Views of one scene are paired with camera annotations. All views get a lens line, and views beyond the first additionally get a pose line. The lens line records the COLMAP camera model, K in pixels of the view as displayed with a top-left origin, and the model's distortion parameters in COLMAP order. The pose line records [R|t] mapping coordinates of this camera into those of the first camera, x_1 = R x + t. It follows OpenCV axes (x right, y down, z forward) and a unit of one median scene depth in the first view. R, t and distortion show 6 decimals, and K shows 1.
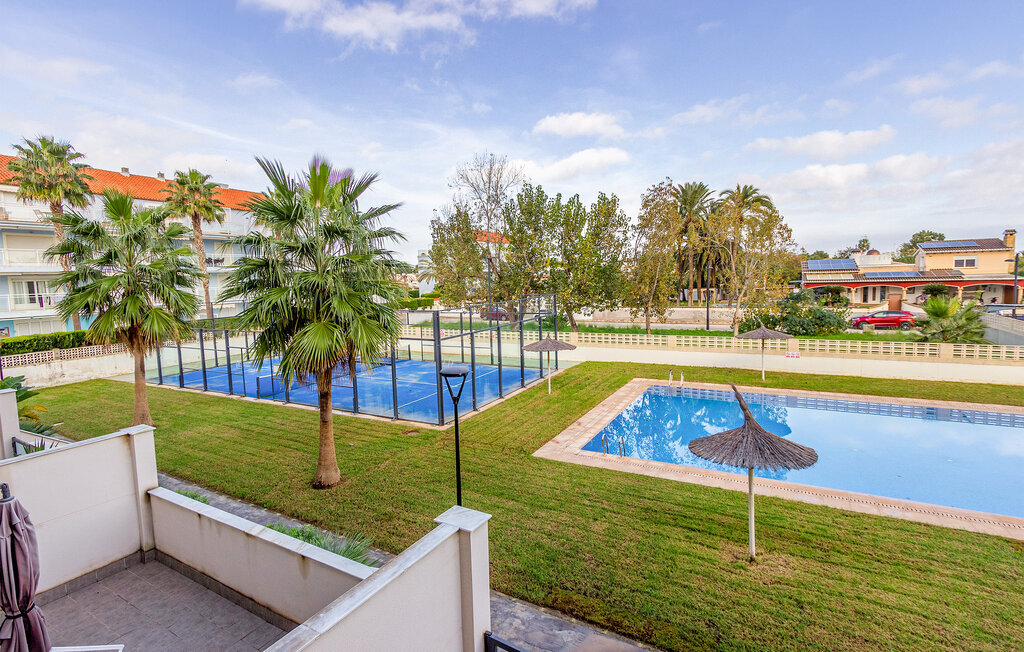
lens RADIAL K [[508.7, 0, 525.9], [0, 508.7, 324.8], [0, 0, 1]] dist [0.012448, -0.003339]
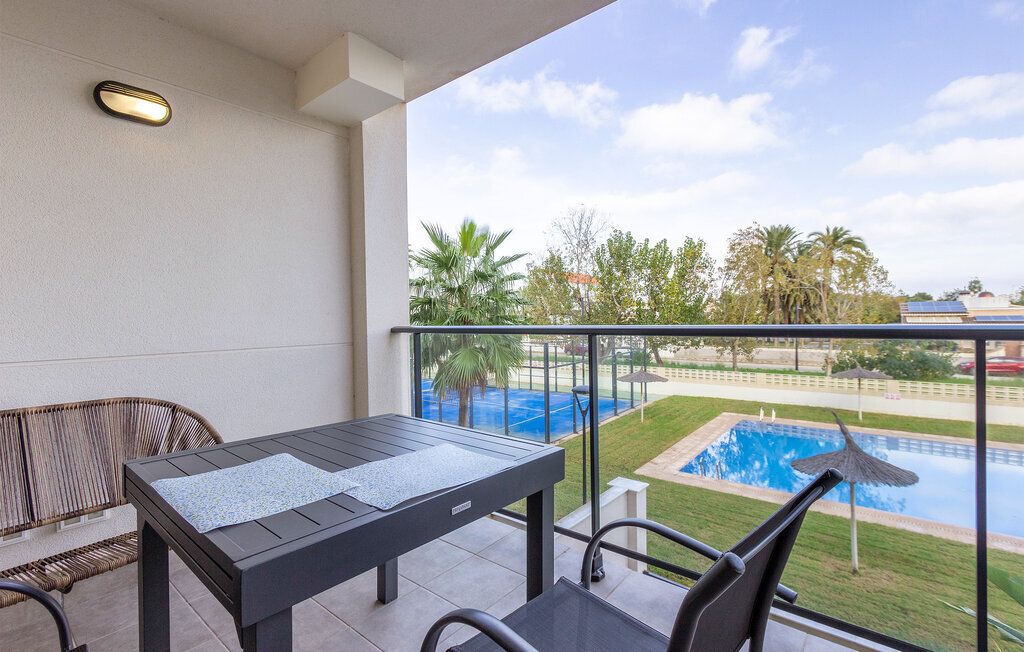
lens RADIAL K [[508.7, 0, 504.0], [0, 508.7, 326.5], [0, 0, 1]] dist [0.012448, -0.003339]
pose [[0.985905, 0.016582, -0.166485, -0.052097], [-0.028595, 0.997136, -0.070021, 0.012849], [0.164847, 0.073795, 0.983555, -0.101759]]
